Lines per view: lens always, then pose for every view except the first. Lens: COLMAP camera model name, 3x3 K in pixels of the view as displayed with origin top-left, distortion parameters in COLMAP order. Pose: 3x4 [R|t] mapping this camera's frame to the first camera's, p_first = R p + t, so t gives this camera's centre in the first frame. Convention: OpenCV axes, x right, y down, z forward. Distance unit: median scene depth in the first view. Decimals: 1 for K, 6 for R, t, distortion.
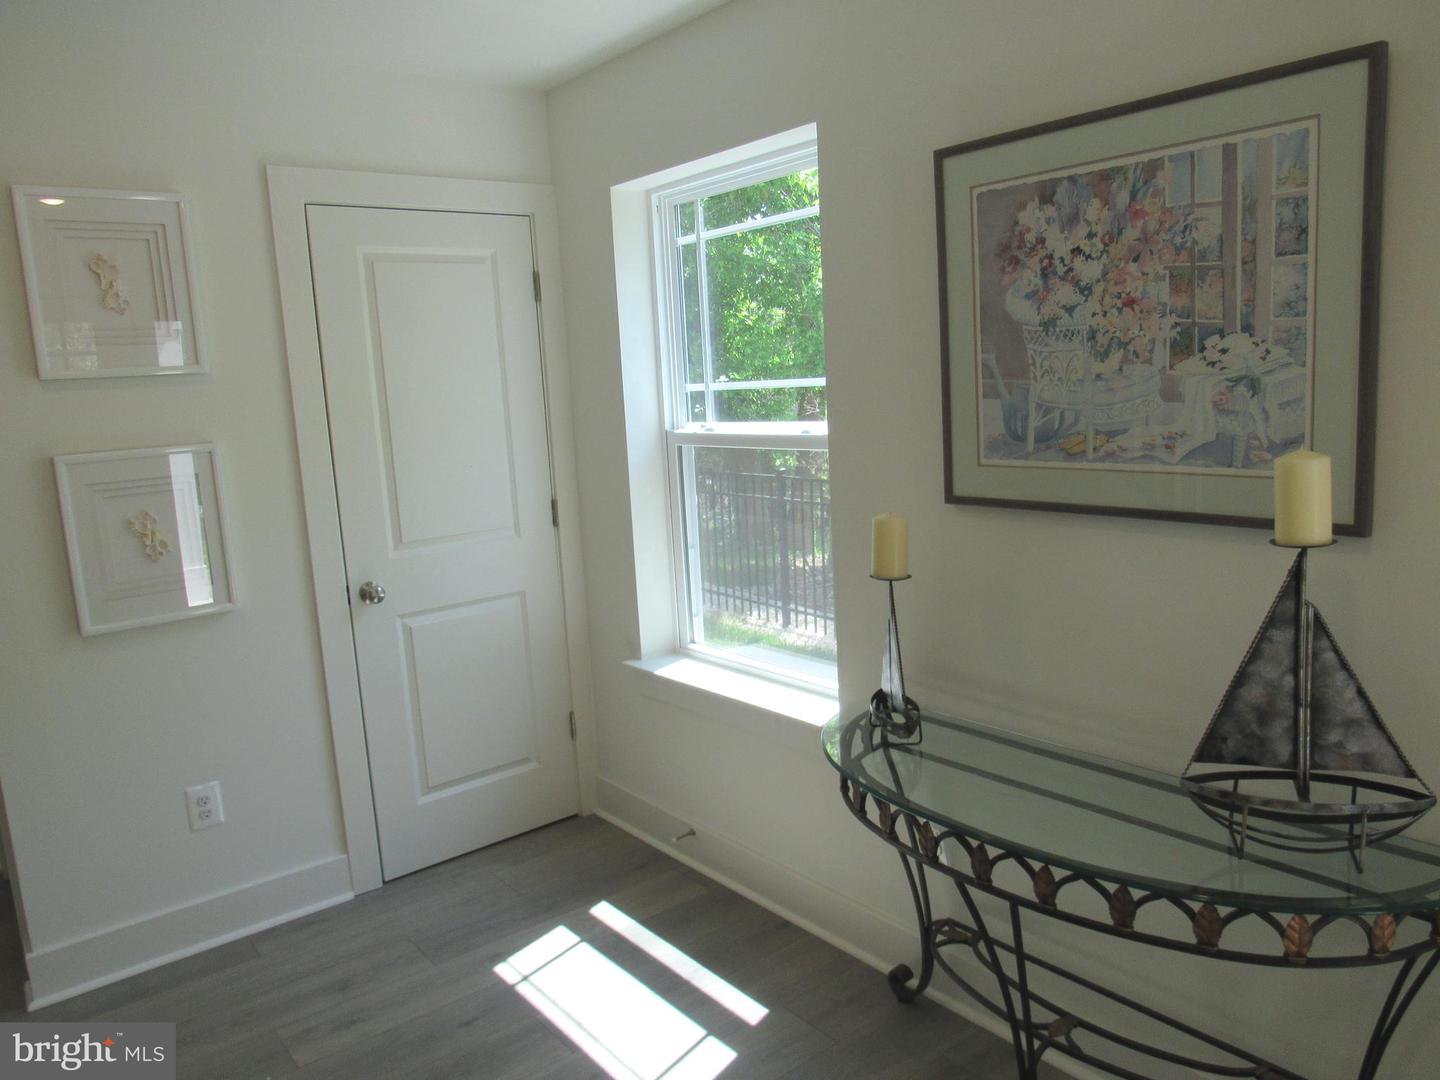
lens RADIAL K [[1021.6, 0, 725.2], [0, 1021.6, 538.2], [0, 0, 1]] dist [-0.036049, 0.002047]
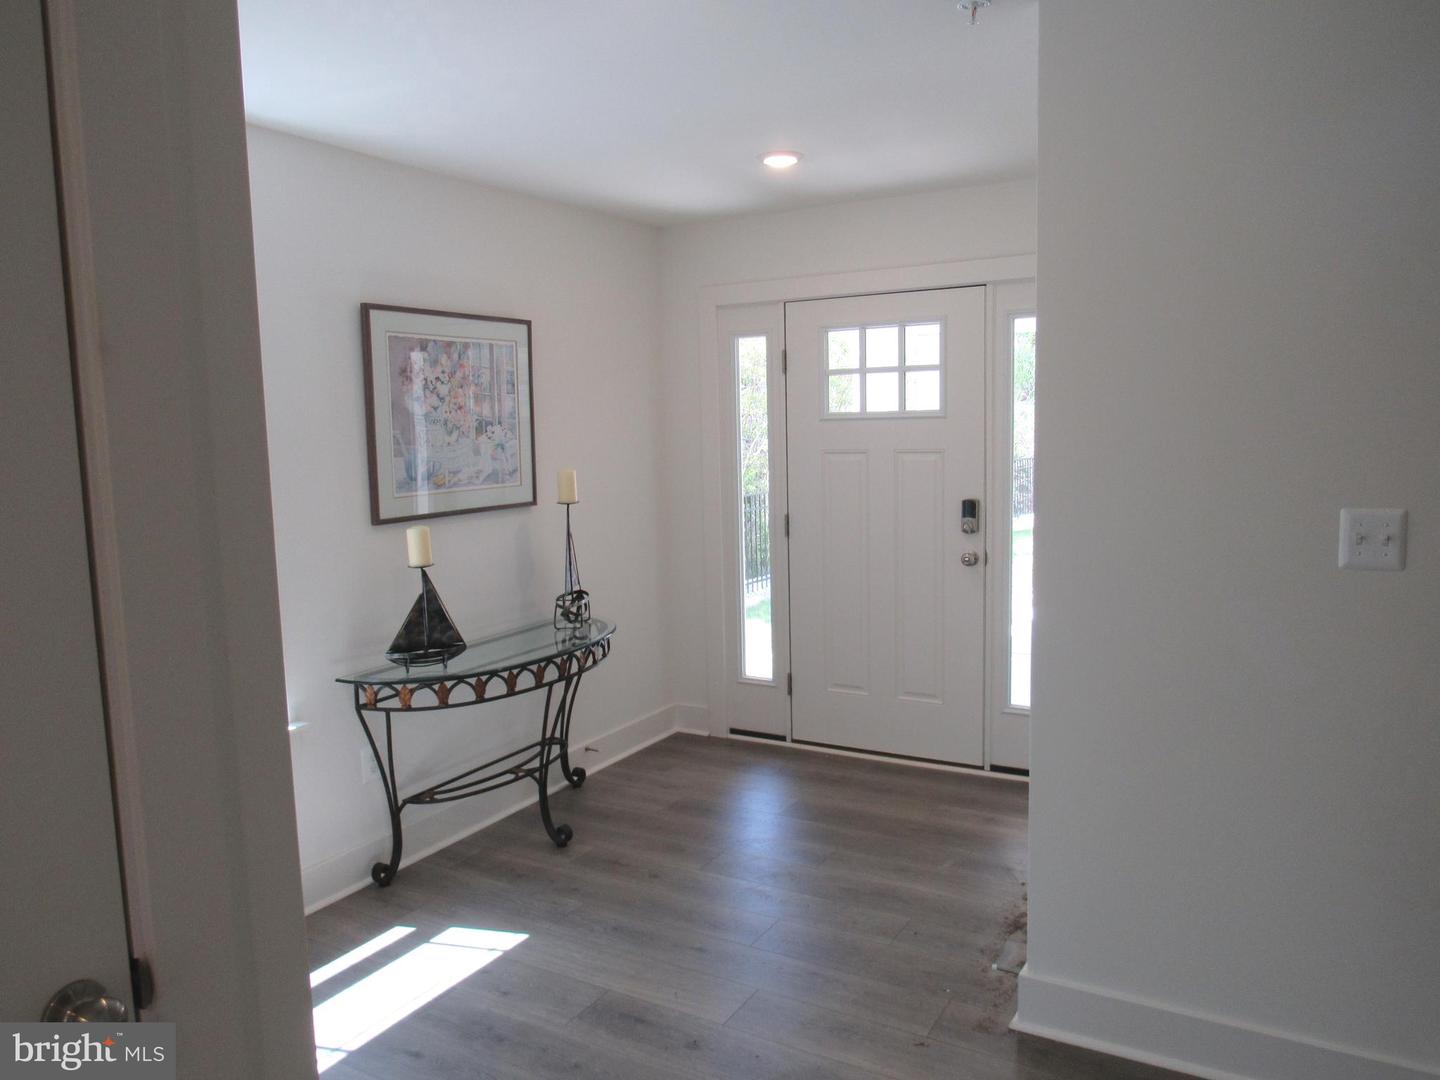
lens RADIAL K [[1021.6, 0, 725.2], [0, 1021.6, 538.2], [0, 0, 1]] dist [-0.036049, 0.002047]
pose [[-0.344071, -0.044237, 0.937901, -1.677345], [0.192654, 0.974311, 0.116630, -0.110644], [-0.918967, 0.220819, -0.326710, 1.211238]]
